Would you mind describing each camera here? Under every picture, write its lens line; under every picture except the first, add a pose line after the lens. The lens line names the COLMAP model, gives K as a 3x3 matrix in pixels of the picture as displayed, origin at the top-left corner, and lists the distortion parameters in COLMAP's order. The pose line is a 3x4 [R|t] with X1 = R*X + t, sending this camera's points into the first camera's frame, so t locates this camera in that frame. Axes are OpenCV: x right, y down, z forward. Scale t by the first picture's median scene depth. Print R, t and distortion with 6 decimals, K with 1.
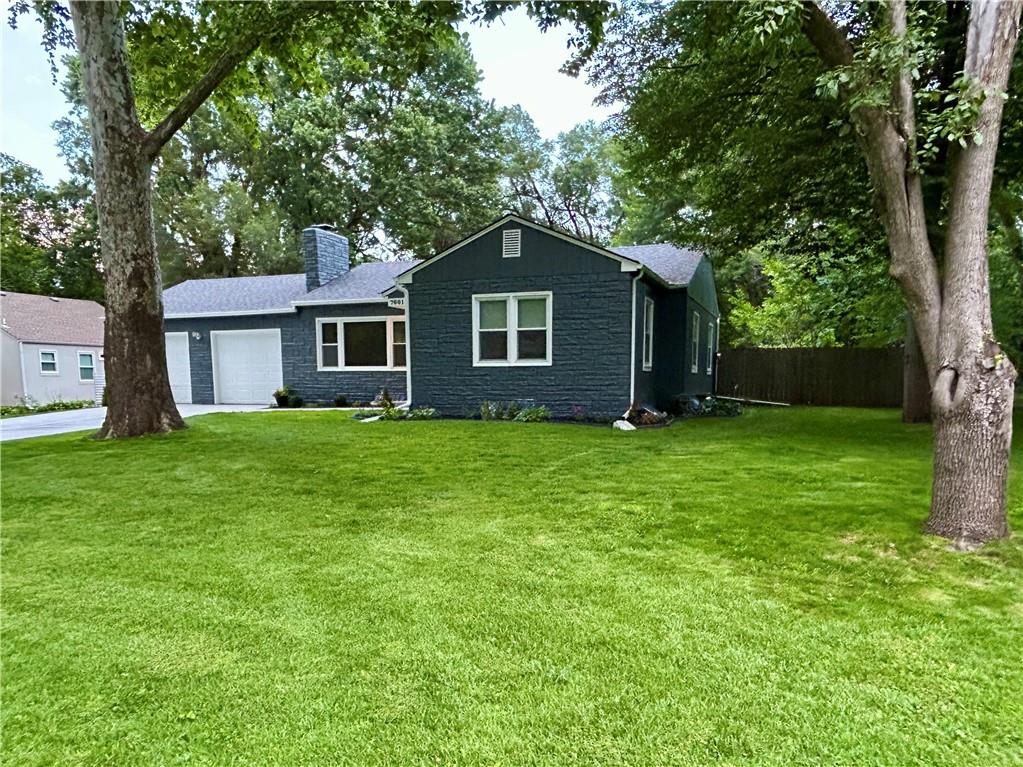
lens RADIAL K [[724.6, 0, 510.9], [0, 724.6, 487.7], [0, 0, 1]] dist [0.006053, -0.006293]
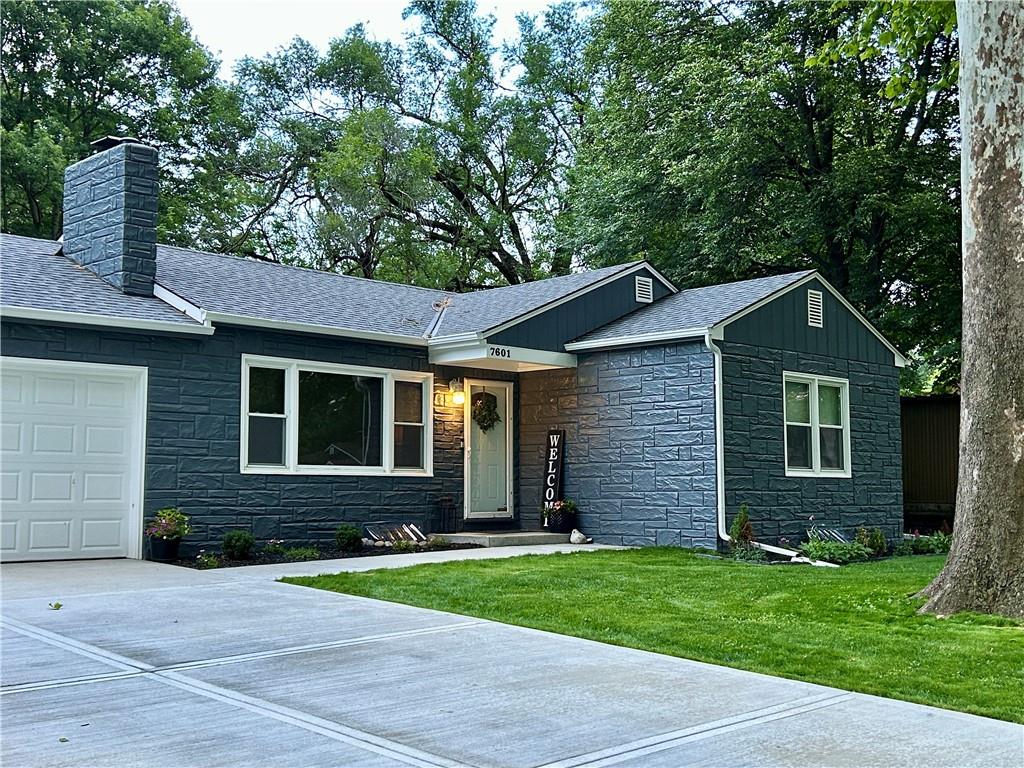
lens RADIAL K [[1183.3, 0, 508.6], [0, 1183.3, 385.6], [0, 0, 1]] dist [0.170172, 0.000000]
pose [[0.432197, 0.083742, 0.897883, -1.161193], [0.129209, 0.979655, -0.153563, -0.115410], [-0.892475, 0.182384, 0.412583, 0.773382]]
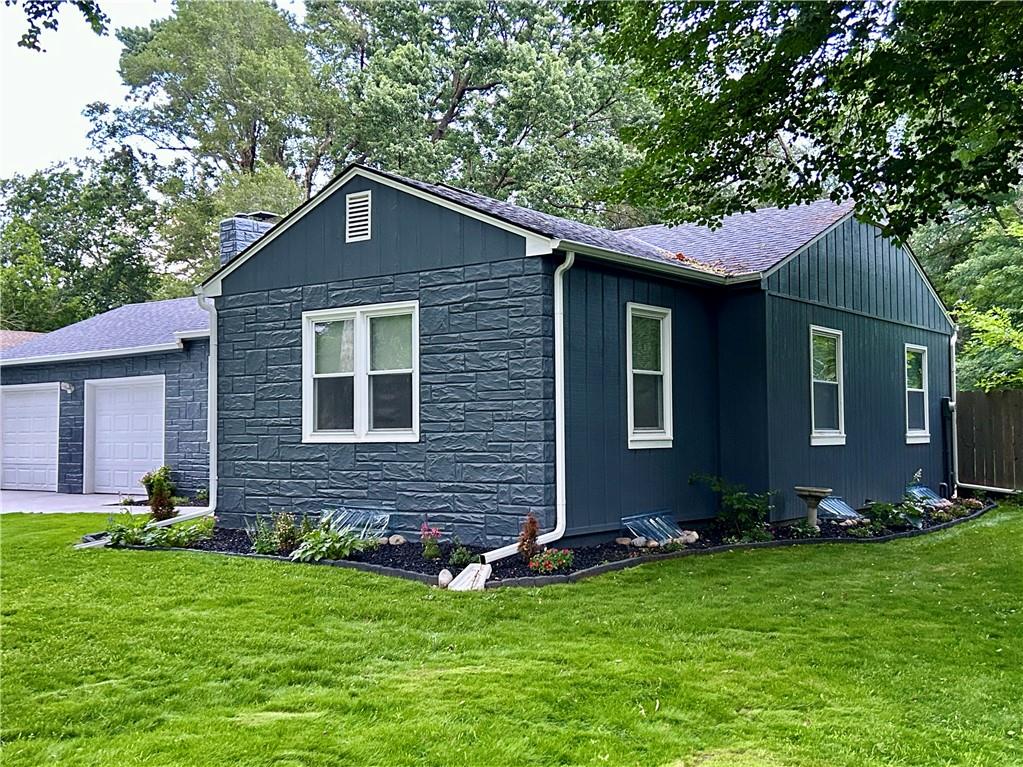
lens RADIAL K [[1067.5, 0, 514.8], [0, 1067.5, 387.5], [0, 0, 1]] dist [0.093527, 0.000000]
pose [[0.959390, -0.018727, -0.281460, 0.324529], [-0.034481, 0.982526, -0.182906, -0.069404], [0.279967, 0.185183, 0.941980, 0.298963]]
